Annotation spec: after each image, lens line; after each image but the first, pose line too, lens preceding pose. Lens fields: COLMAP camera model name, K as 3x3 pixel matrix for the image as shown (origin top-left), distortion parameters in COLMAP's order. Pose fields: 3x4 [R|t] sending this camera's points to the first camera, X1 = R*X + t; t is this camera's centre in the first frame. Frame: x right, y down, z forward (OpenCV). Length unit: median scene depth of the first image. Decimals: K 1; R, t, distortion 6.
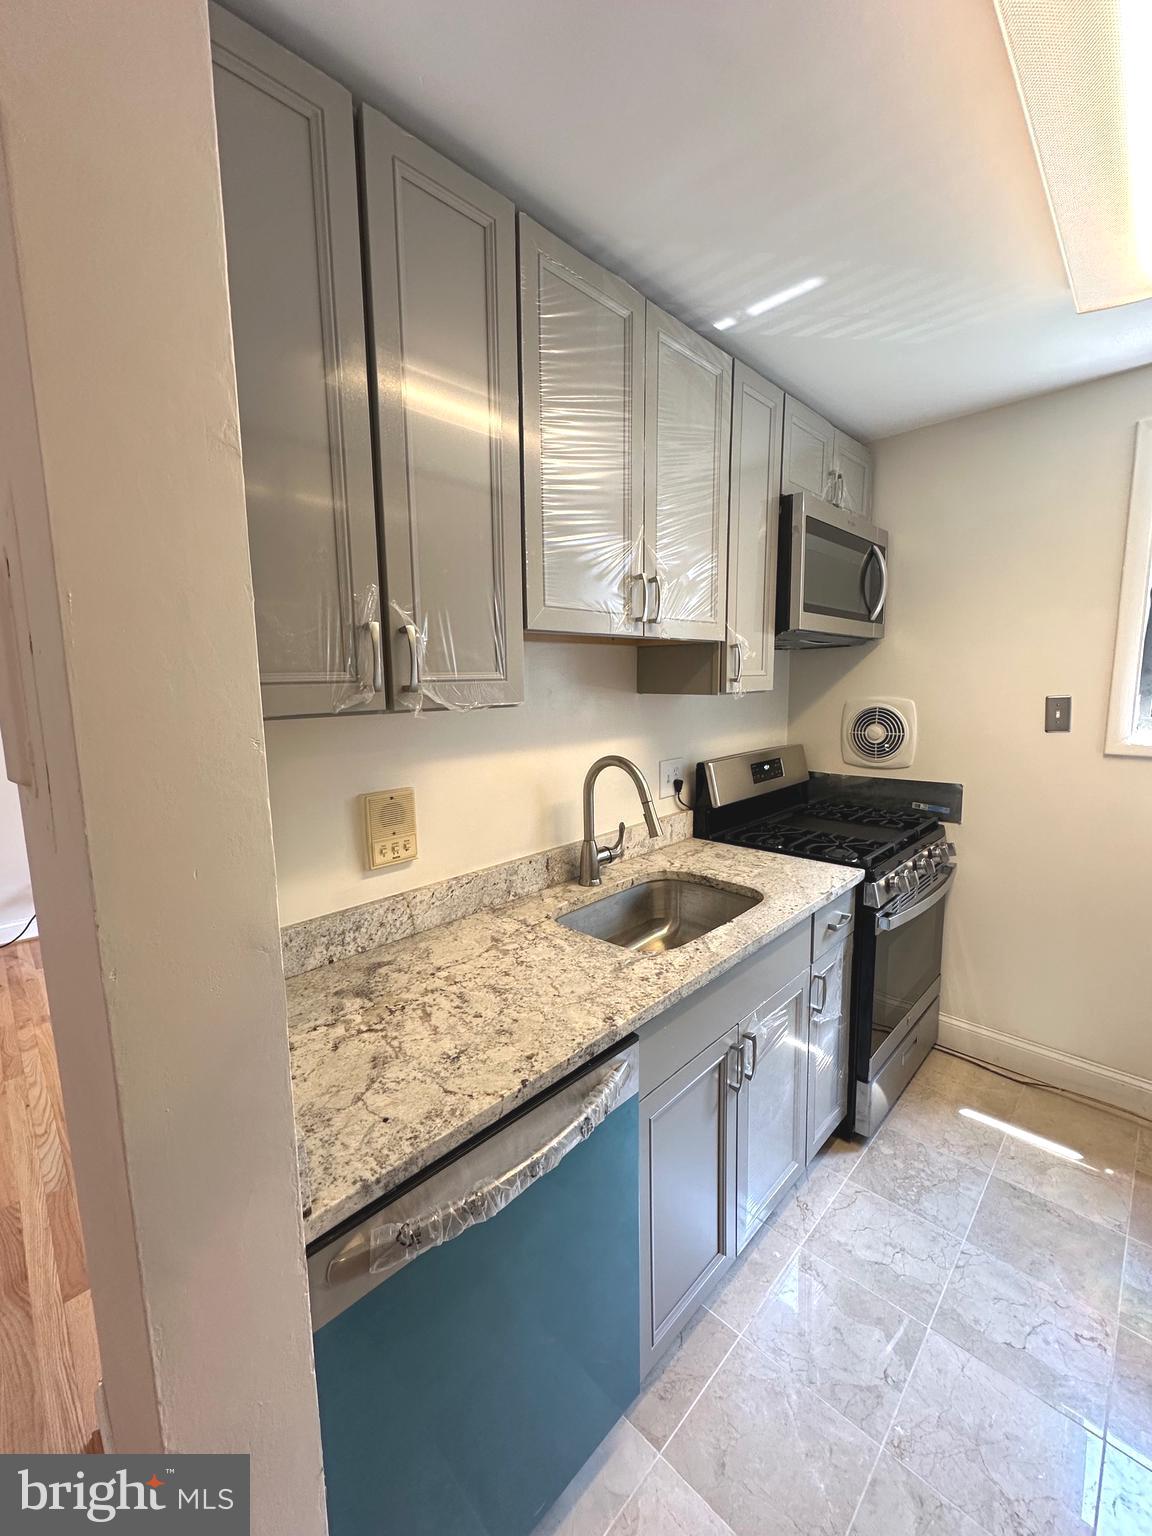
lens RADIAL K [[614.2, 0, 575.9], [0, 614.2, 765.9], [0, 0, 1]] dist [-0.005987, 0.001278]
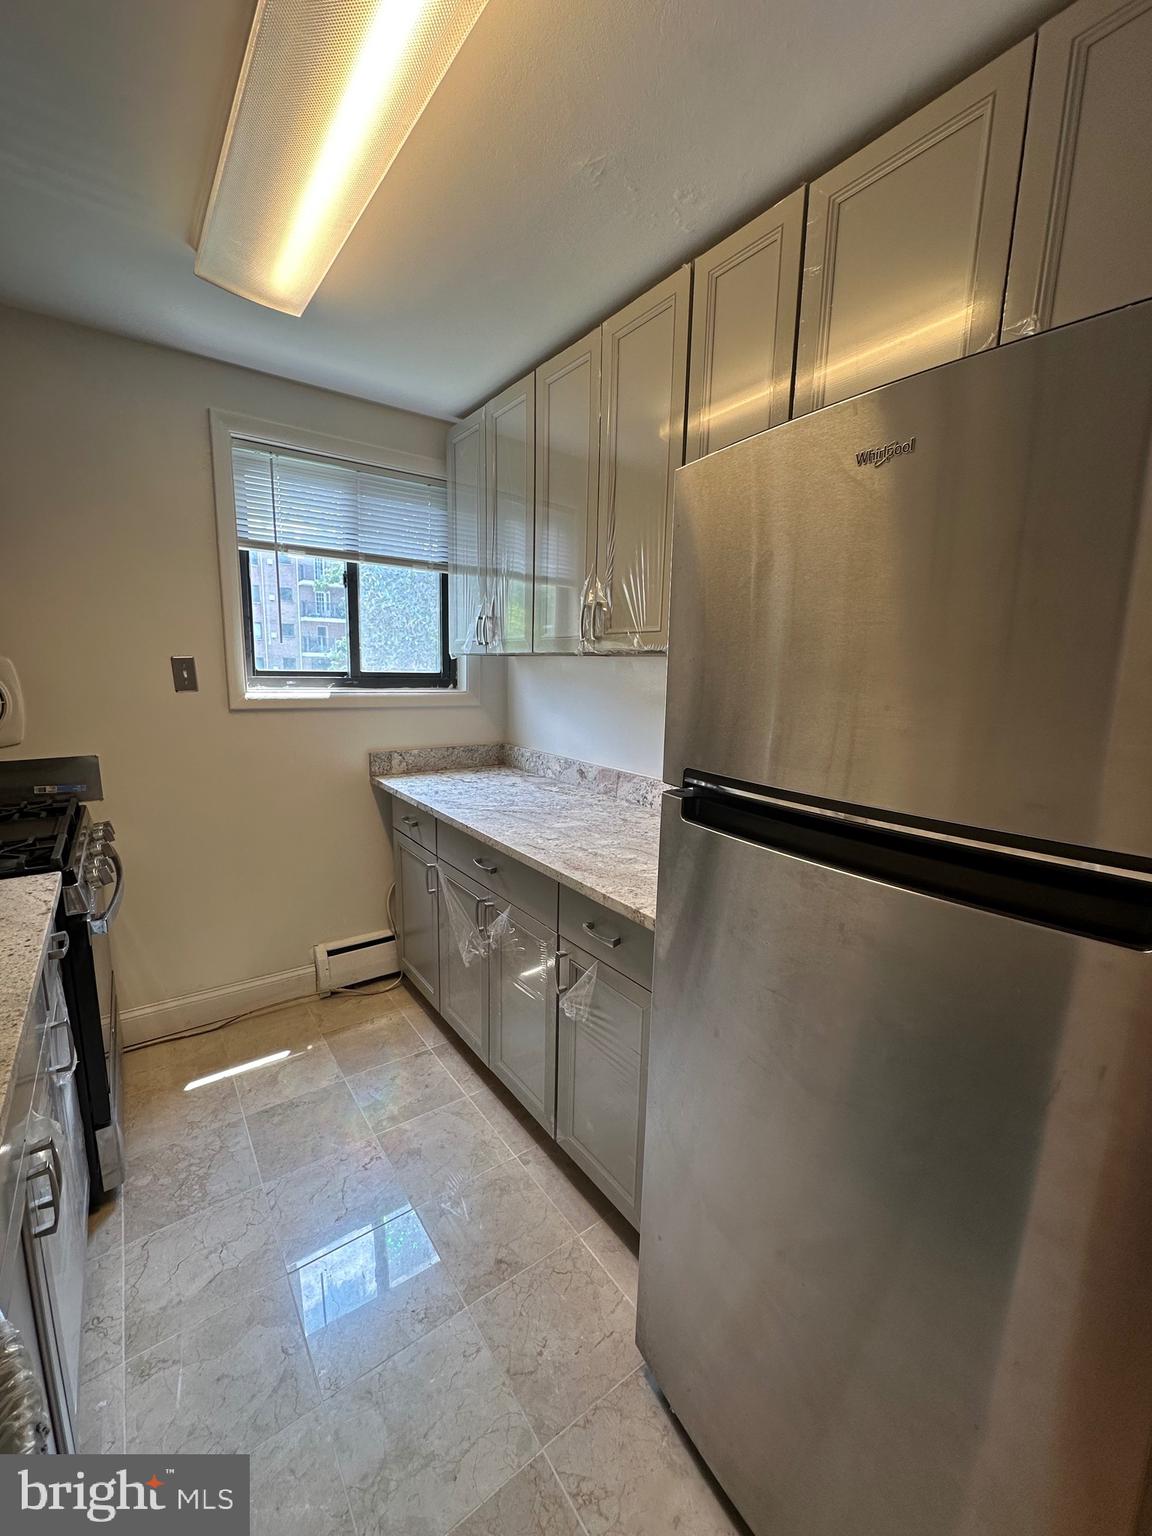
lens RADIAL K [[614.2, 0, 573.1], [0, 614.2, 768.3], [0, 0, 1]] dist [-0.005987, 0.001278]
pose [[0.155894, -0.143335, 0.977319, -0.187934], [0.109306, 0.985842, 0.127150, 0.016170], [-0.981707, 0.087005, 0.169355, 0.256223]]
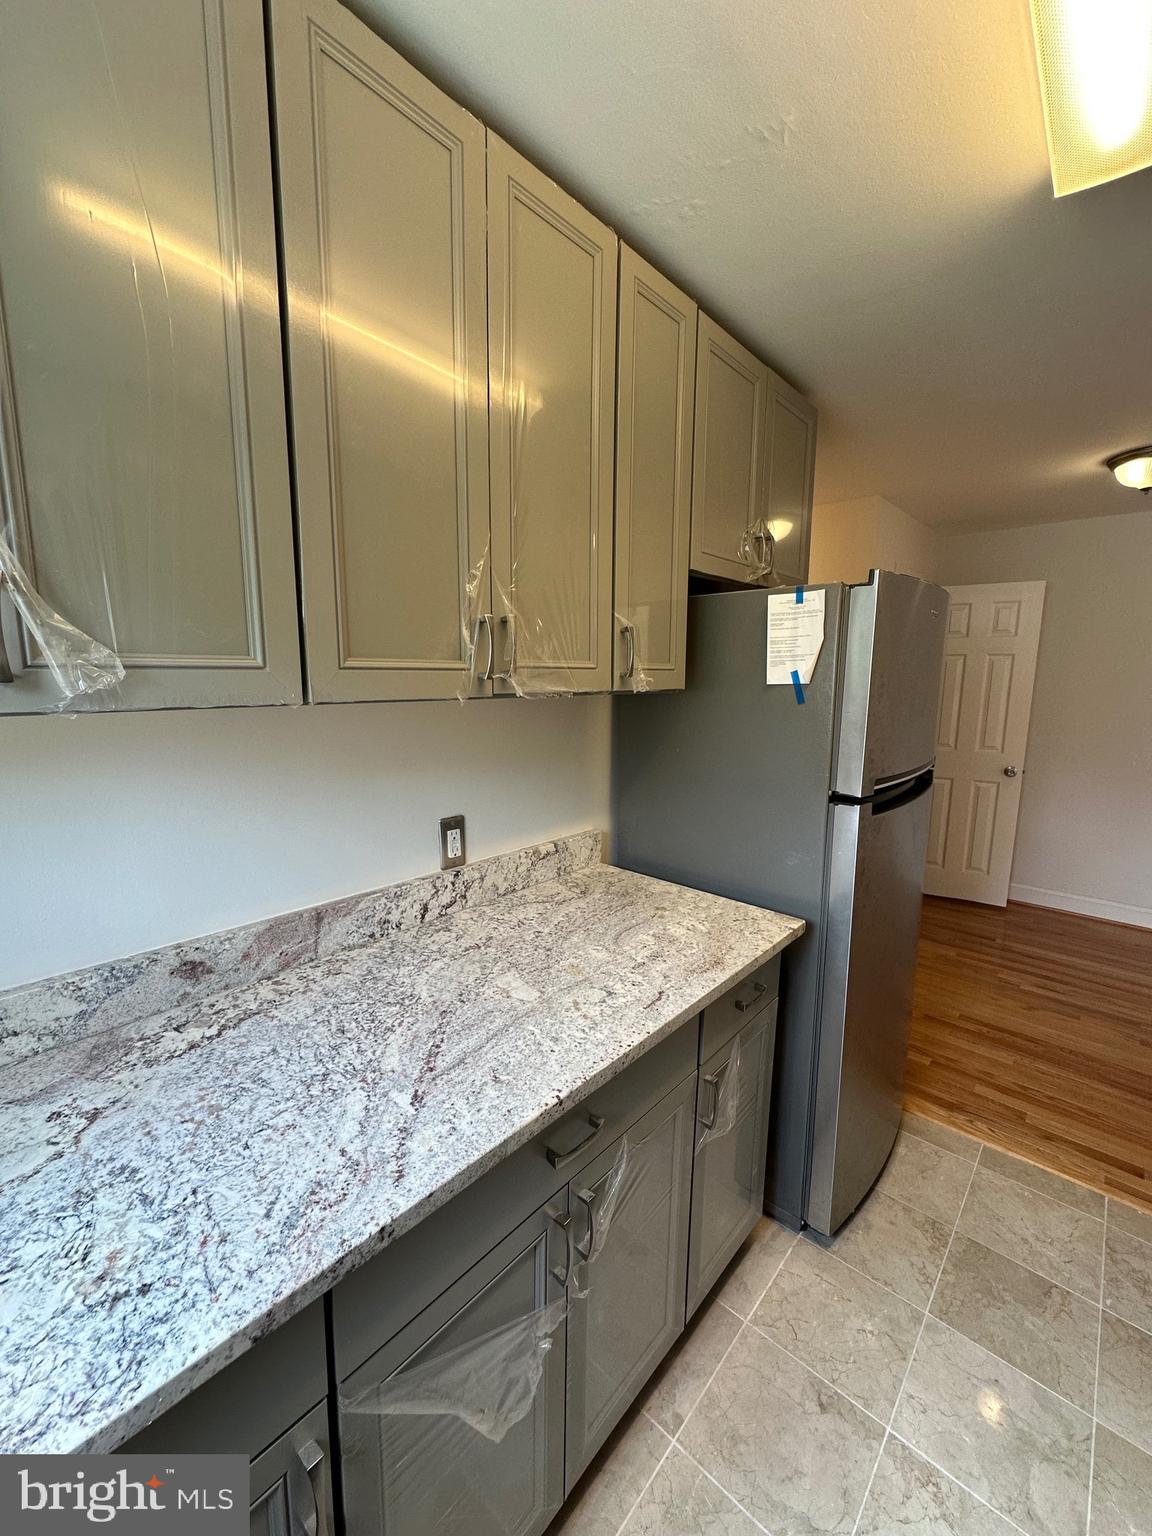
lens RADIAL K [[614.2, 0, 576.0], [0, 614.2, 767.6], [0, 0, 1]] dist [-0.005987, 0.001278]
pose [[-0.998752, 0.016892, -0.047011, 0.919893], [0.002809, 0.958591, 0.284771, -0.169418], [0.049875, 0.284284, -0.957442, 1.084838]]
